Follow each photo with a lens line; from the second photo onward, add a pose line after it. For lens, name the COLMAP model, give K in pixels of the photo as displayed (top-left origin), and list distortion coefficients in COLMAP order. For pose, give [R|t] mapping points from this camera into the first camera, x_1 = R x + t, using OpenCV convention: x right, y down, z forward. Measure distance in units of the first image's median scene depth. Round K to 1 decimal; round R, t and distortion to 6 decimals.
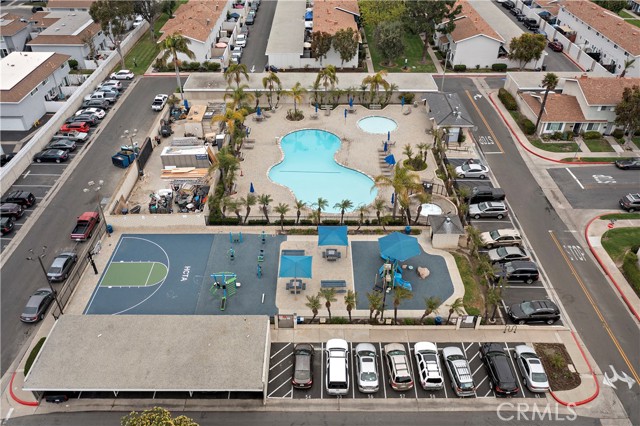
lens RADIAL K [[509.5, 0, 320.0], [0, 509.5, 213.0], [0, 0, 1]] dist [-0.008321, -0.003652]
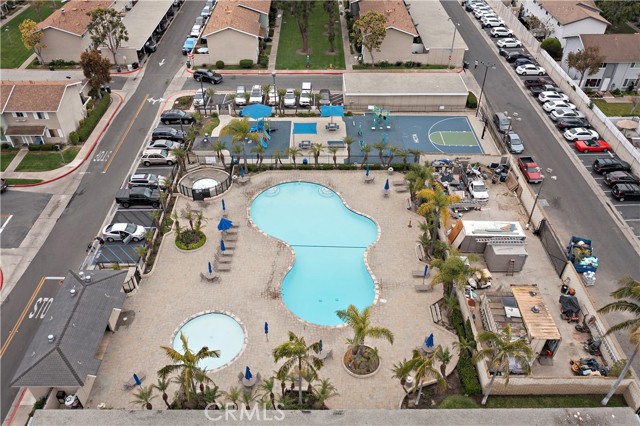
lens RADIAL K [[509.5, 0, 320.0], [0, 509.5, 213.0], [0, 0, 1]] dist [-0.008321, -0.003652]
pose [[-0.999983, -0.003426, -0.004789, -0.005866], [-0.005498, 0.251948, 0.967725, -1.044959], [-0.002109, 0.967735, -0.251963, 1.419981]]
